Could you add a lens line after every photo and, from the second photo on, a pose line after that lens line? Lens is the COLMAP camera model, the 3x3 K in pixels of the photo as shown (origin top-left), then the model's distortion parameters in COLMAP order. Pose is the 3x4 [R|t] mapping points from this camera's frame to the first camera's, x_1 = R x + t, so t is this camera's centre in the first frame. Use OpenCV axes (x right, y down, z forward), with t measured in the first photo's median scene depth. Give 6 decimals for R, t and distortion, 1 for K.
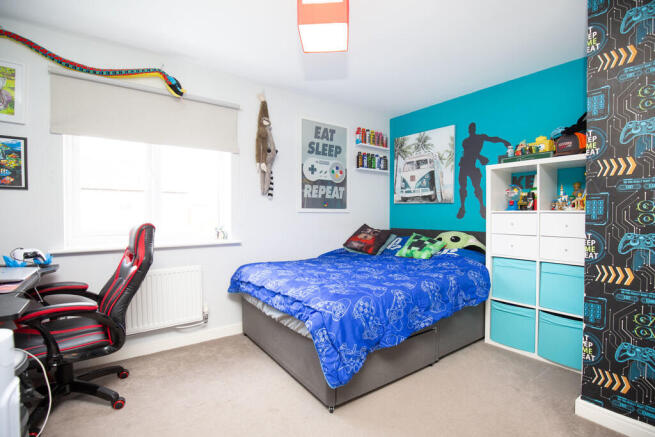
lens RADIAL K [[304.4, 0, 331.6], [0, 304.4, 221.0], [0, 0, 1]] dist [-0.000670, 0.000231]
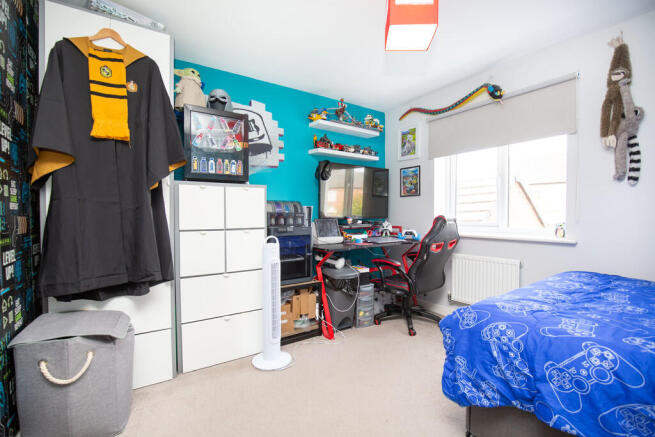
lens RADIAL K [[304.4, 0, 331.4], [0, 304.4, 217.0], [0, 0, 1]] dist [-0.000670, 0.000231]
pose [[-0.003311, 0.014268, -0.999893, 0.596568], [-0.018815, 0.999720, 0.014328, 0.002416], [0.999817, 0.018860, -0.003042, 0.424778]]
